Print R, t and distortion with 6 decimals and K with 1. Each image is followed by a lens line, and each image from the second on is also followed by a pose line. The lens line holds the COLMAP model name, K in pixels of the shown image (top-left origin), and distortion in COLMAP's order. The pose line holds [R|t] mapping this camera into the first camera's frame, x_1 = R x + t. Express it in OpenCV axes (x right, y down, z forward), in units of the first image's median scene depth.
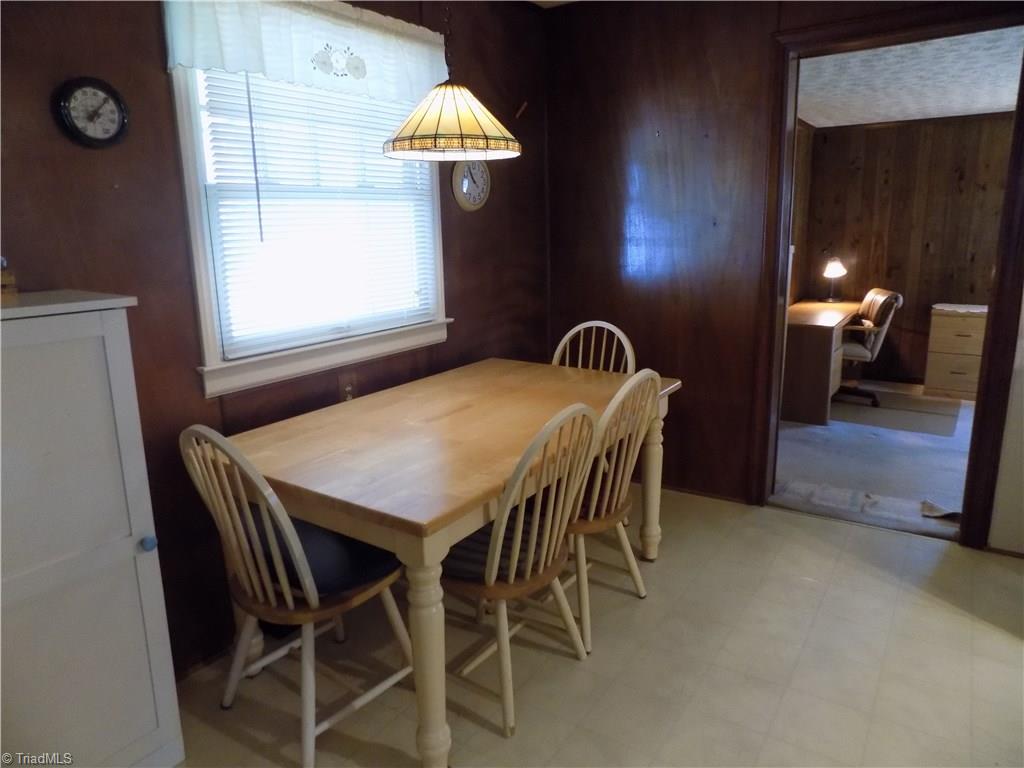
lens RADIAL K [[693.0, 0, 516.1], [0, 693.0, 378.4], [0, 0, 1]] dist [-0.071398, 0.059421]
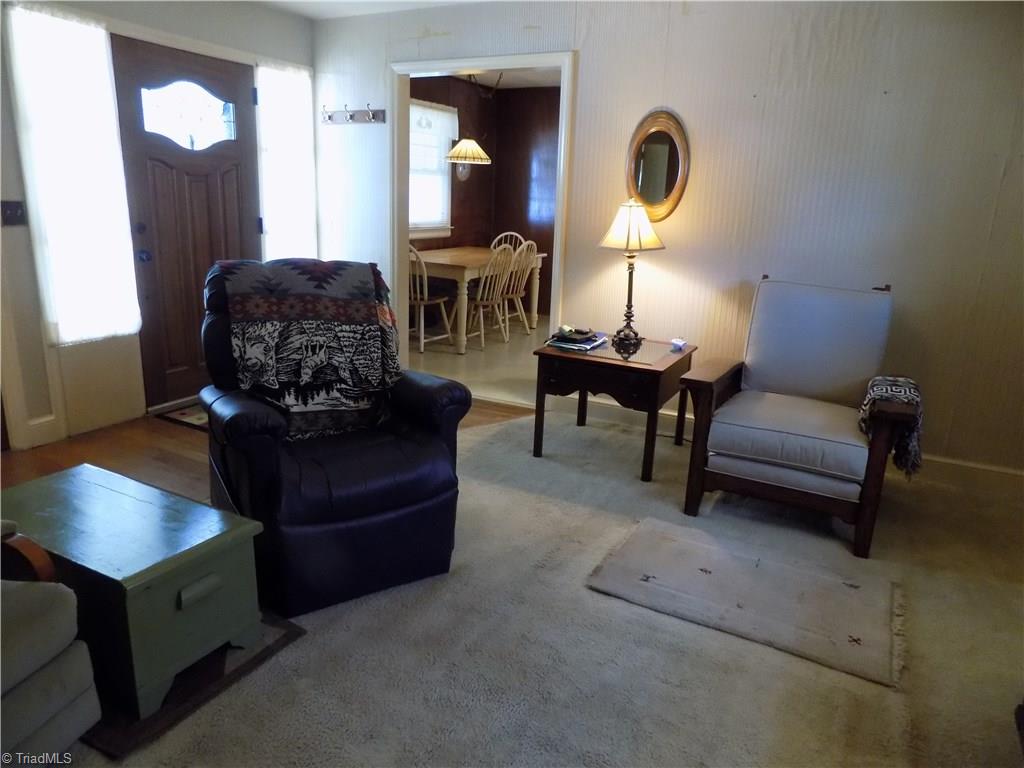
lens RADIAL K [[693.0, 0, 505.8], [0, 693.0, 386.0], [0, 0, 1]] dist [-0.071398, 0.059421]
pose [[0.994040, 0.027908, 0.105380, -0.193879], [-0.033027, 0.998342, 0.047148, 0.441263], [-0.103889, -0.050347, 0.993314, -1.801233]]
